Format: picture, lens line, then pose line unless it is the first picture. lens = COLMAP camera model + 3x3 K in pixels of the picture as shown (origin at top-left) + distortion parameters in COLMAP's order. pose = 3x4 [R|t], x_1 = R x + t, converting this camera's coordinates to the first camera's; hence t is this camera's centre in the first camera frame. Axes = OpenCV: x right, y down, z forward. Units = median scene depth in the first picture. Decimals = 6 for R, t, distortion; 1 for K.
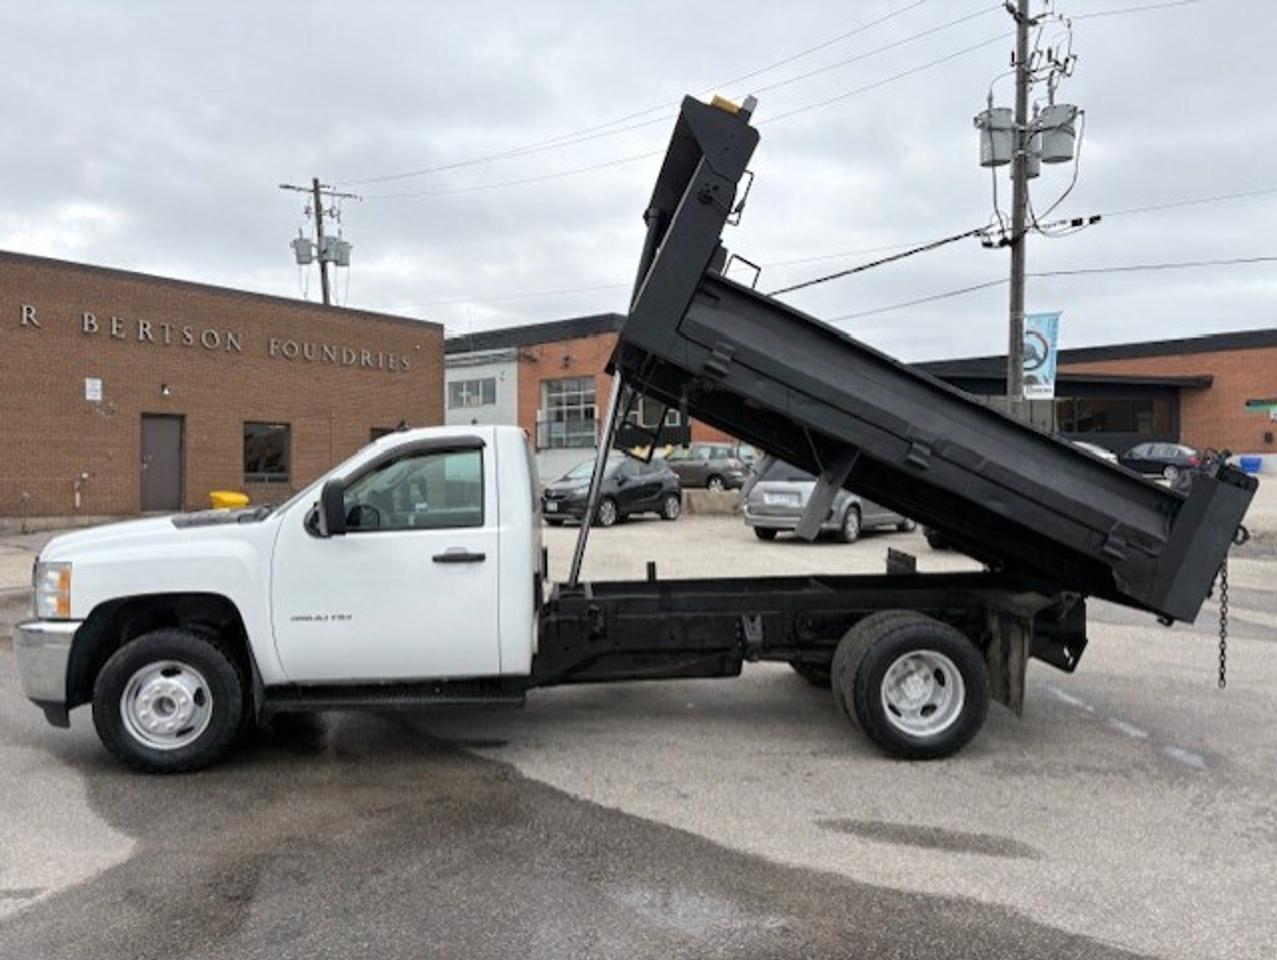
lens RADIAL K [[977.3, 0, 634.6], [0, 977.3, 457.9], [0, 0, 1]] dist [0.014061, 0.006270]
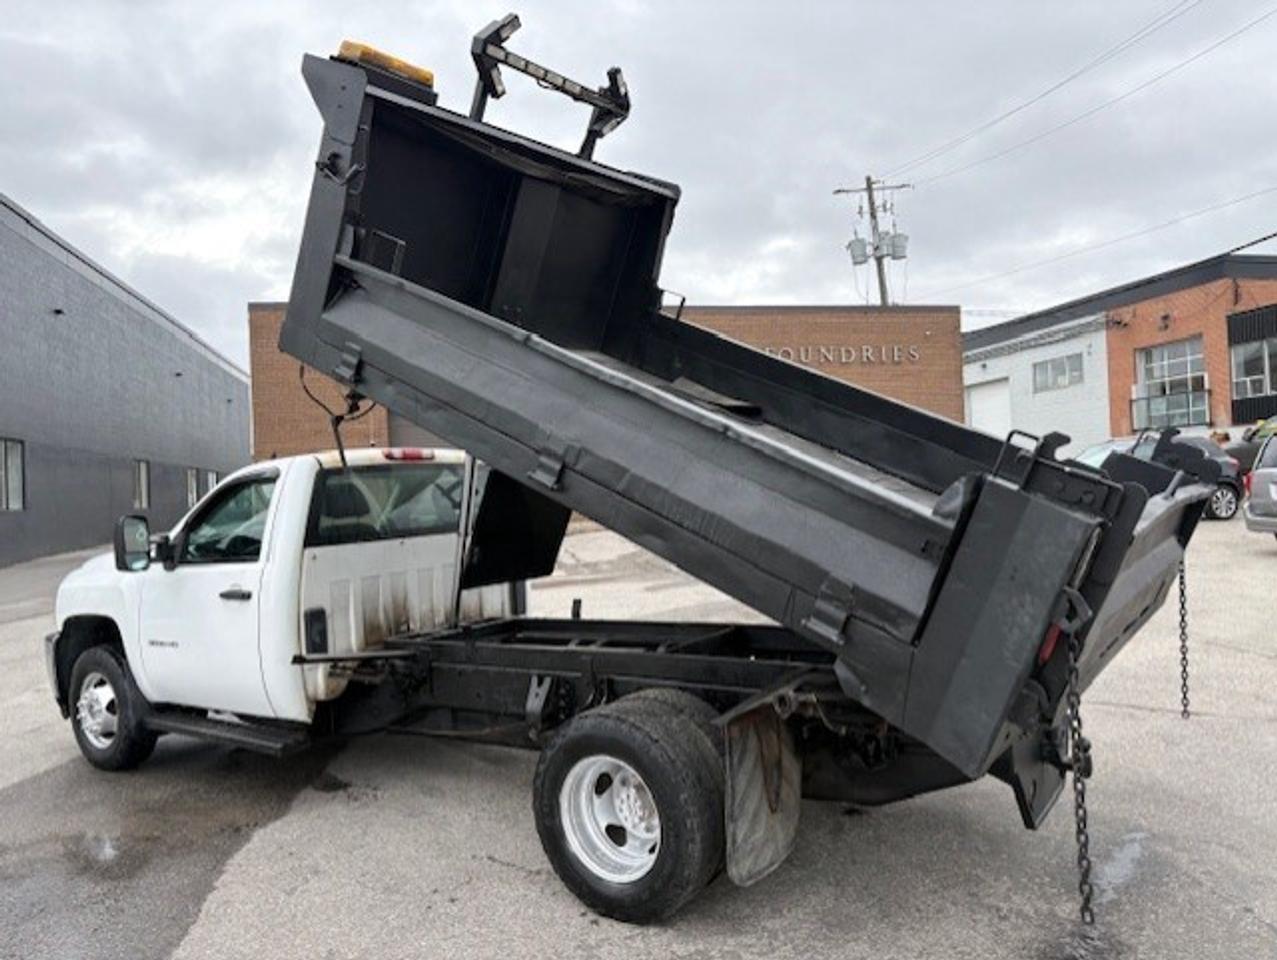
lens RADIAL K [[960.9, 0, 638.1], [0, 960.9, 481.2], [0, 0, 1]] dist [0.082460, 0.001582]
pose [[0.755059, -0.034019, -0.654774, 0.235301], [0.055190, 0.998407, 0.011769, 0.000020], [0.653330, -0.045023, 0.755733, 0.159893]]
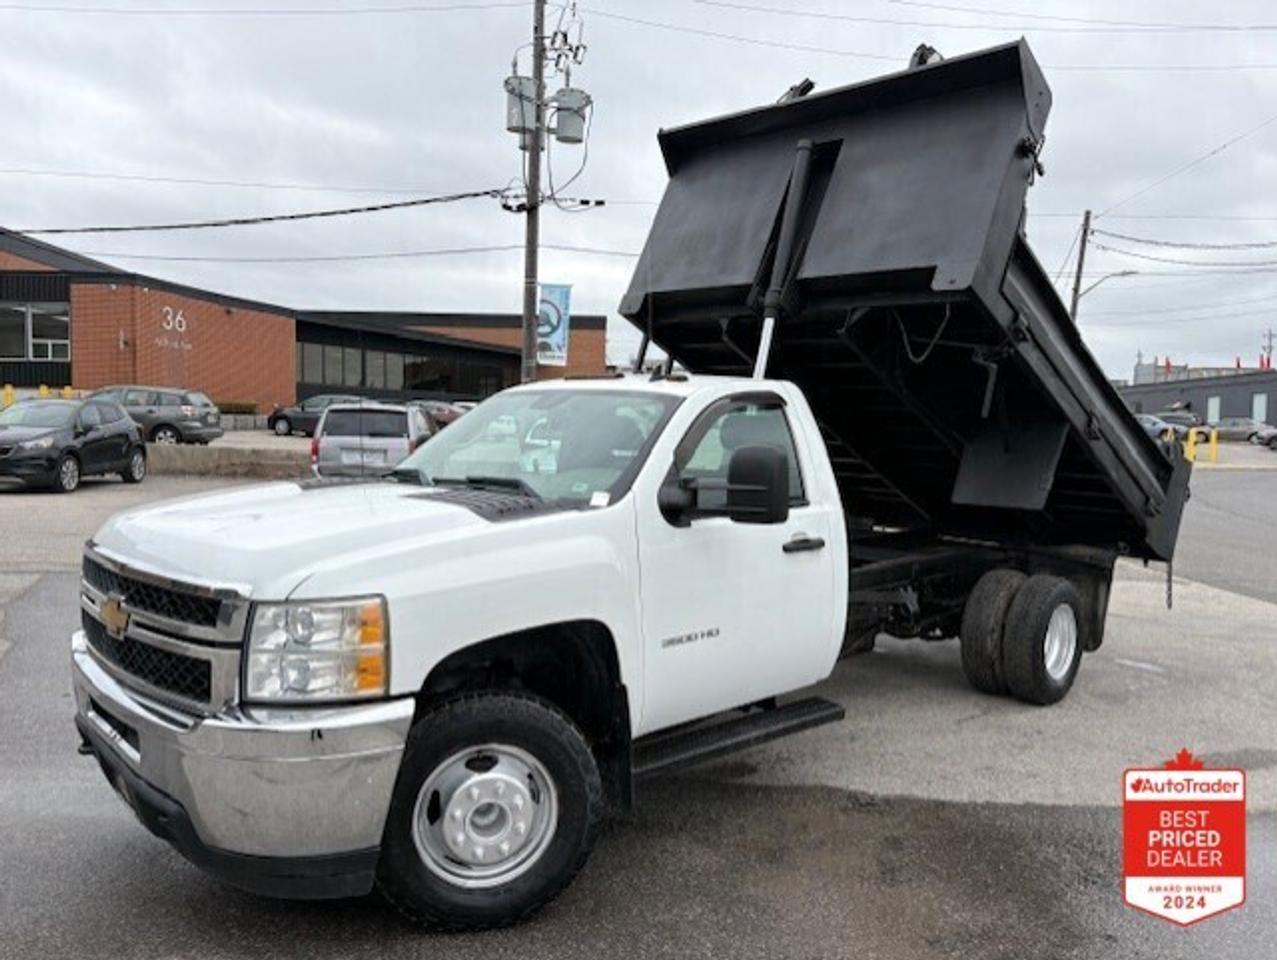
lens RADIAL K [[987.4, 0, 632.2], [0, 987.4, 454.7], [0, 0, 1]] dist [0.005886, -0.004299]
pose [[0.731974, 0.008073, 0.681285, -0.250274], [-0.038295, 0.998837, 0.029308, 0.003746], [-0.680256, -0.047543, 0.731431, 0.155311]]
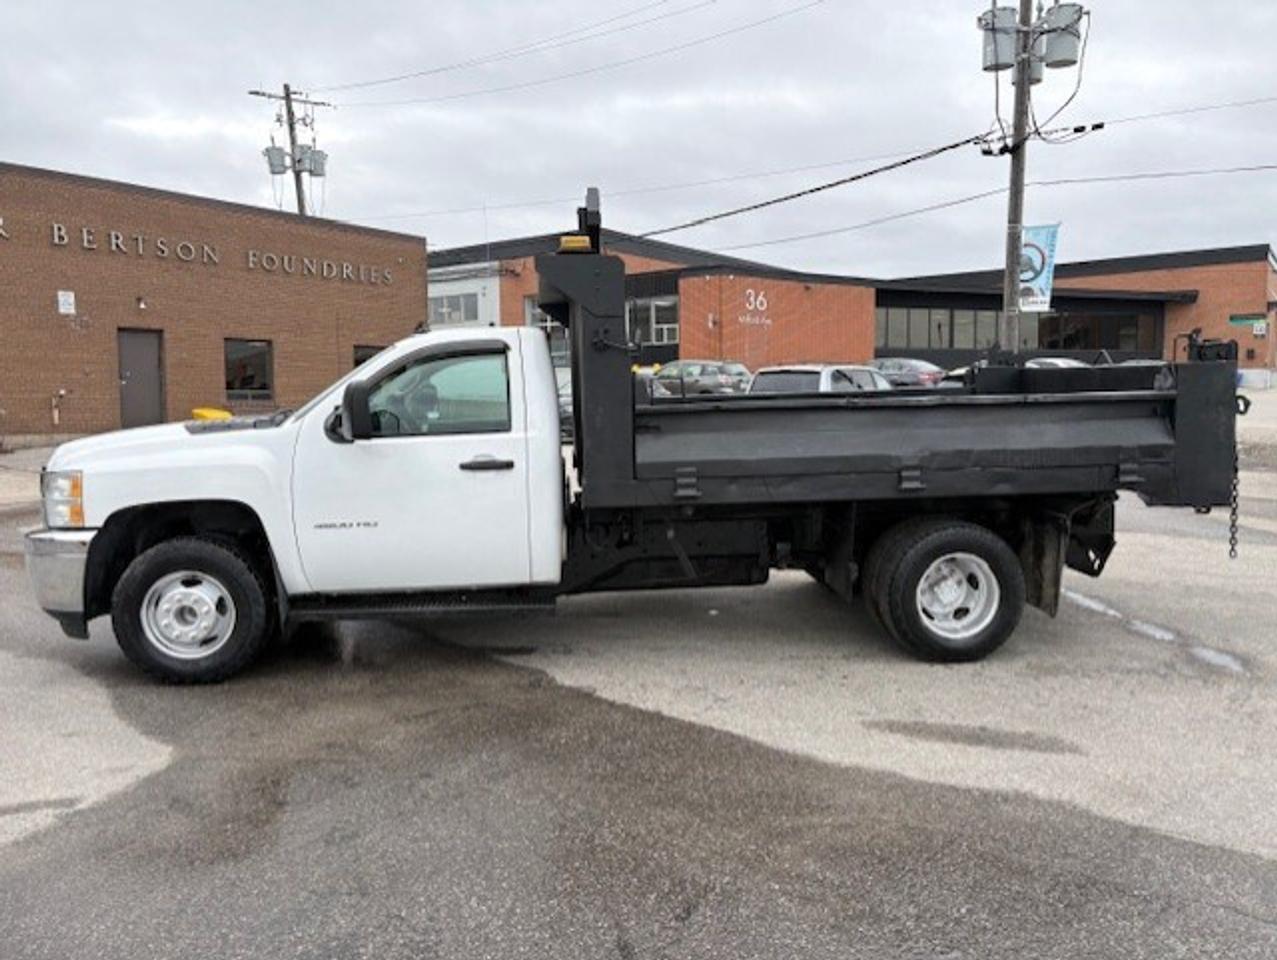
lens RADIAL K [[977.3, 0, 634.6], [0, 977.3, 457.9], [0, 0, 1]] dist [0.014061, 0.006270]
pose [[0.999707, -0.004539, 0.023782, -0.016663], [0.002578, 0.996640, 0.081870, 0.005315], [-0.024074, -0.081785, 0.996359, 0.008826]]
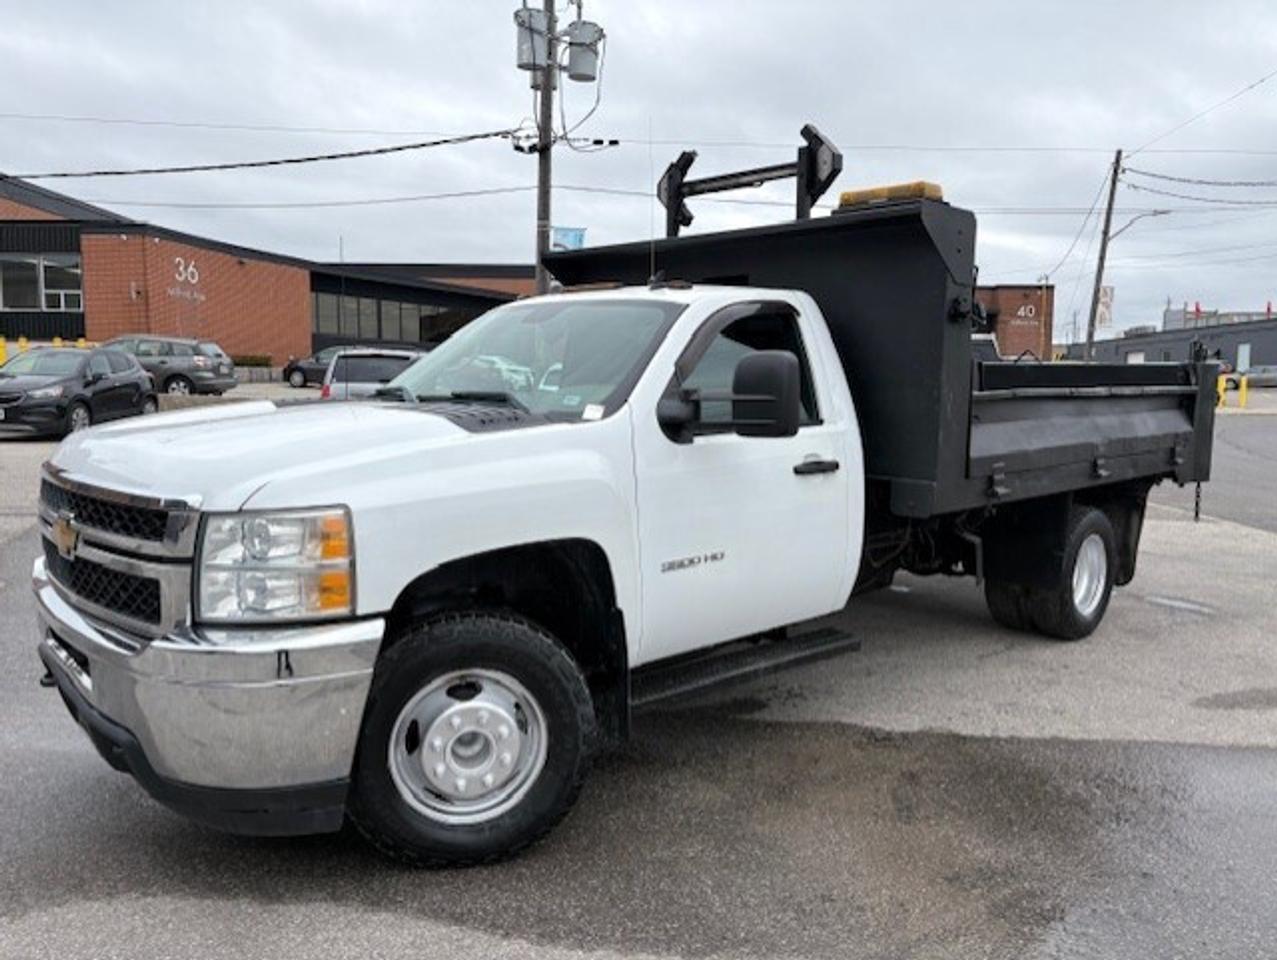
lens RADIAL K [[984.6, 0, 635.6], [0, 984.6, 466.6], [0, 0, 1]] dist [0.005653, -0.006551]
pose [[0.744135, -0.035507, 0.667085, -0.235459], [-0.030228, 0.995774, 0.086721, 0.013045], [-0.667345, -0.084696, 0.739917, 0.163751]]
